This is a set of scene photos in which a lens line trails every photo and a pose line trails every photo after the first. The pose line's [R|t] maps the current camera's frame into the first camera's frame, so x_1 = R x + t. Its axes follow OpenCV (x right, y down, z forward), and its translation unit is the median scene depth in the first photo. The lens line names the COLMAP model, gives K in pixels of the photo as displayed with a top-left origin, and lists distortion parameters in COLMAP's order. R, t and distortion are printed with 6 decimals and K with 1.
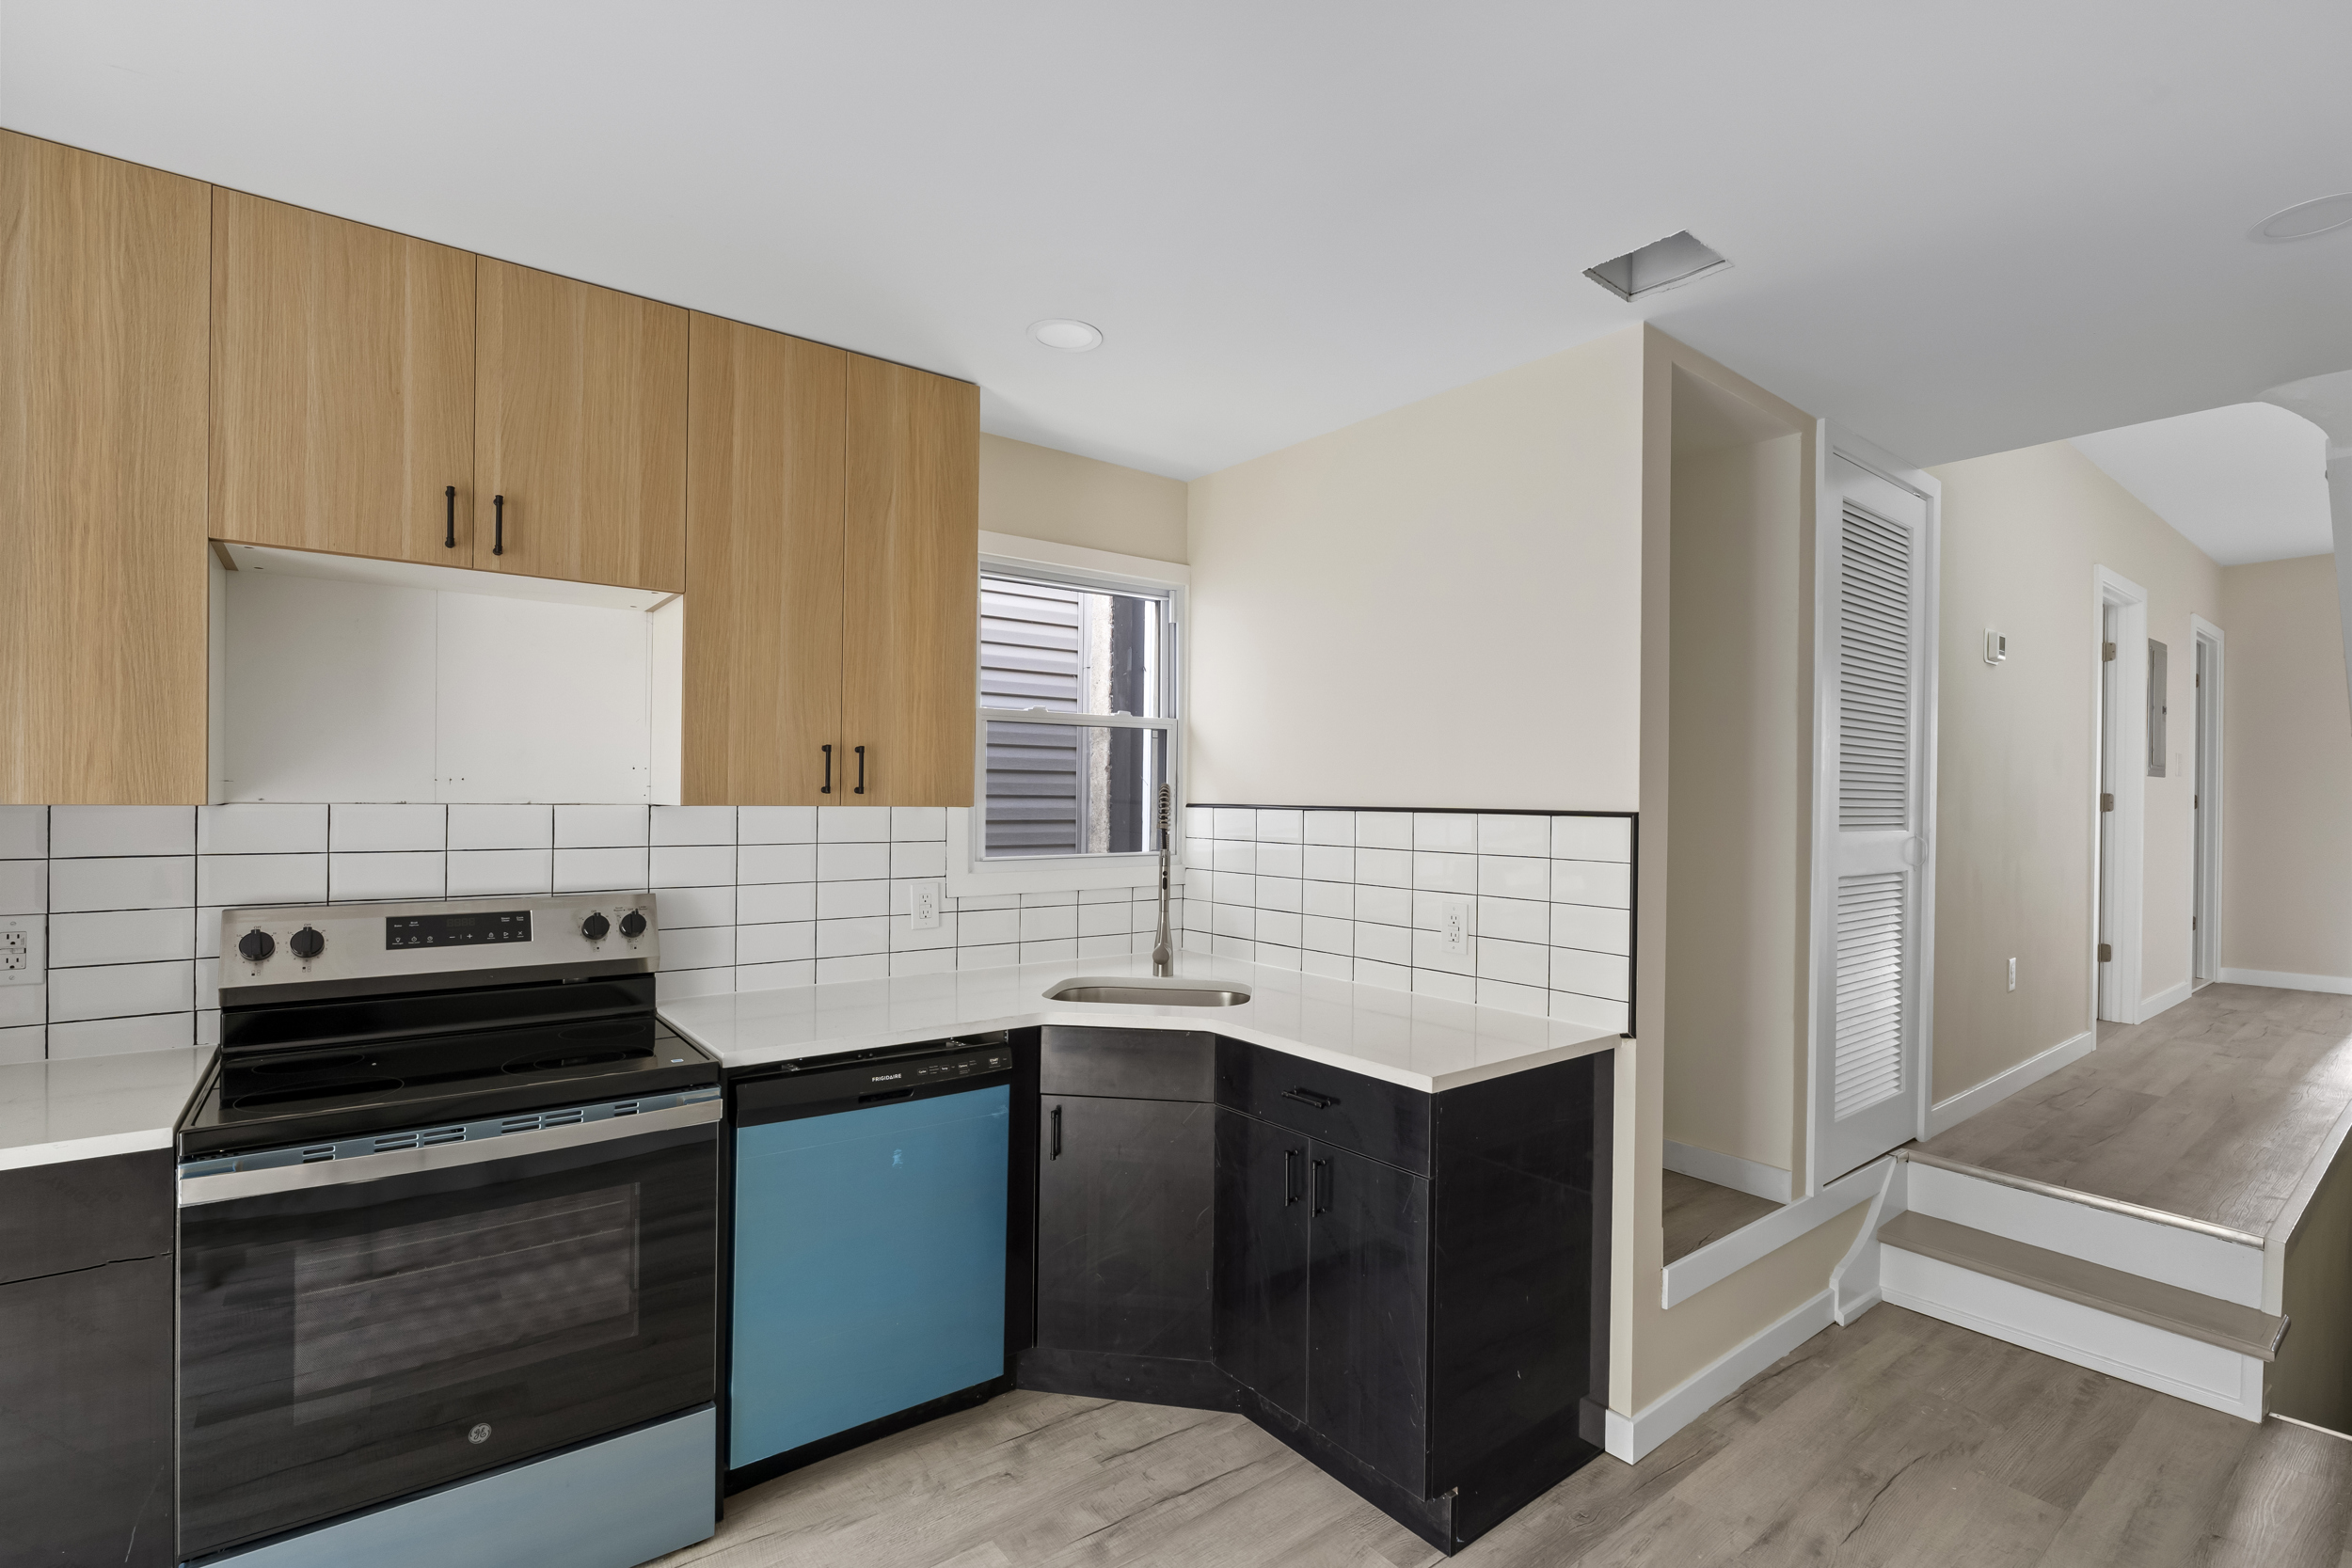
lens RADIAL K [[1065.3, 0, 1176.0], [0, 1065.3, 784.0], [0, 0, 1]] dist [0.000025, 0.000068]
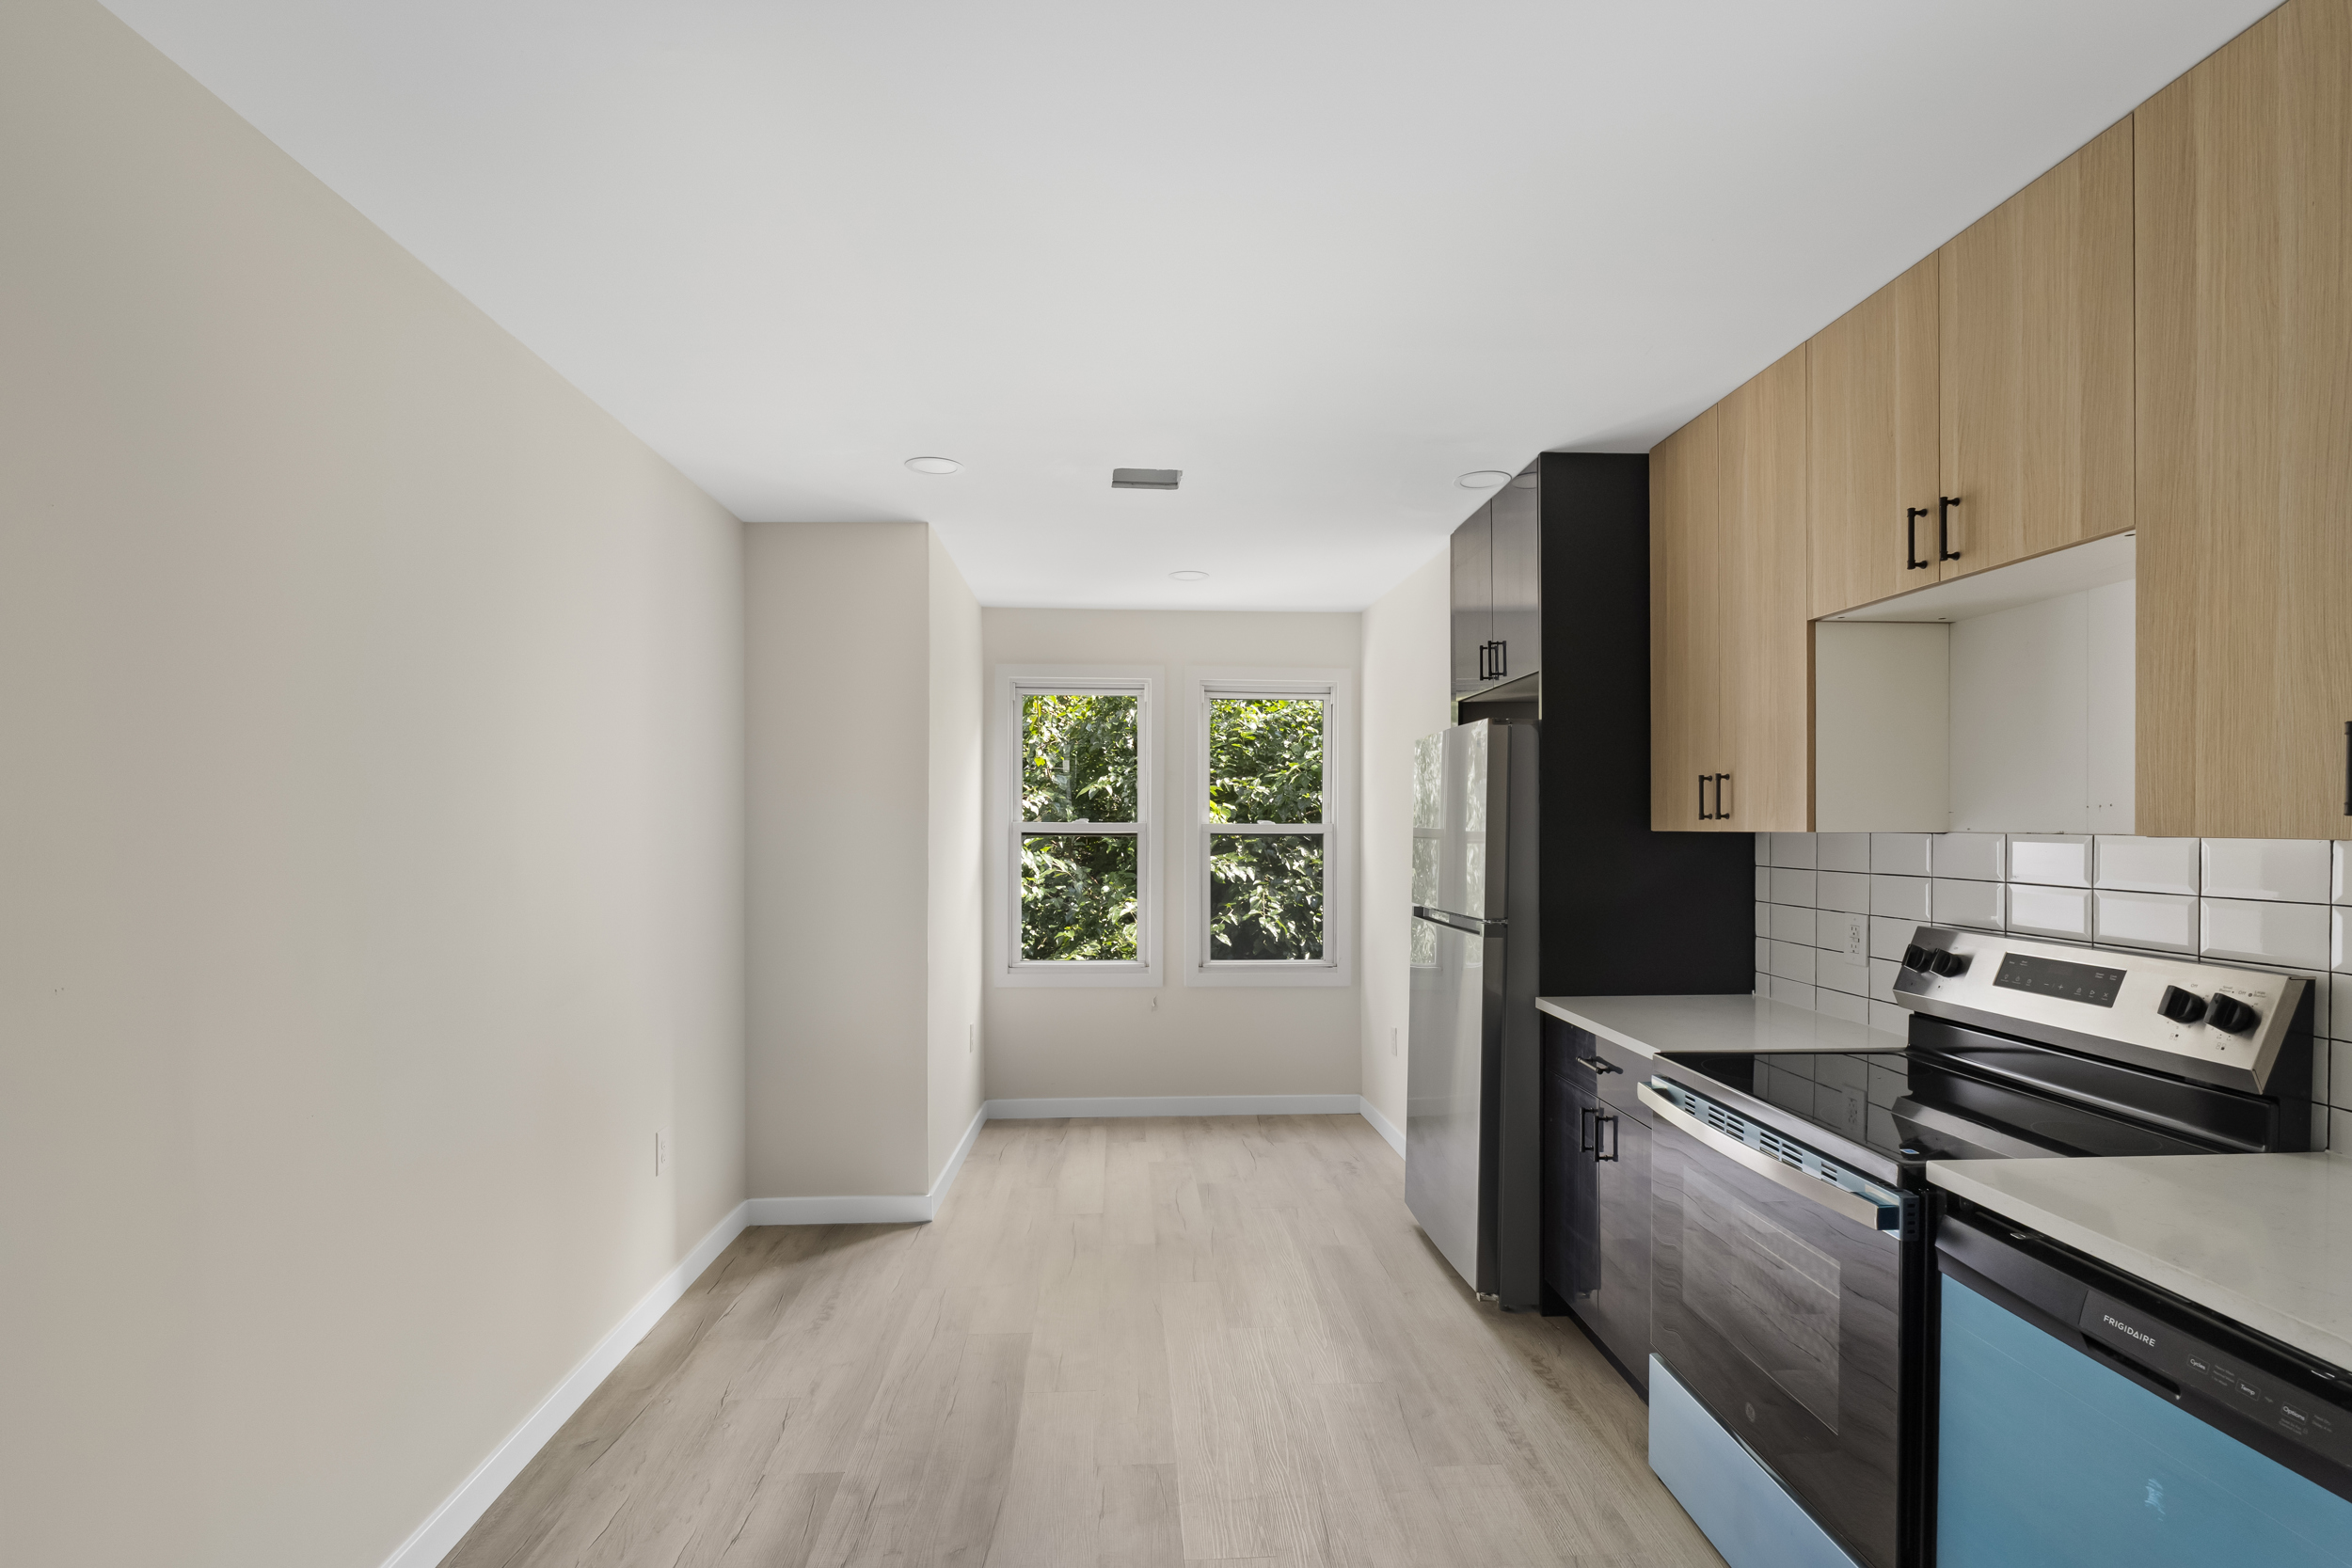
lens RADIAL K [[1082.8, 0, 1177.8], [0, 1082.8, 820.1], [0, 0, 1]] dist [-0.000001, -0.000117]
pose [[-0.562992, -0.014284, -0.826339, 0.466011], [-0.004046, 0.999886, -0.014527, 0.022551], [0.826453, -0.004835, -0.562986, 0.902317]]
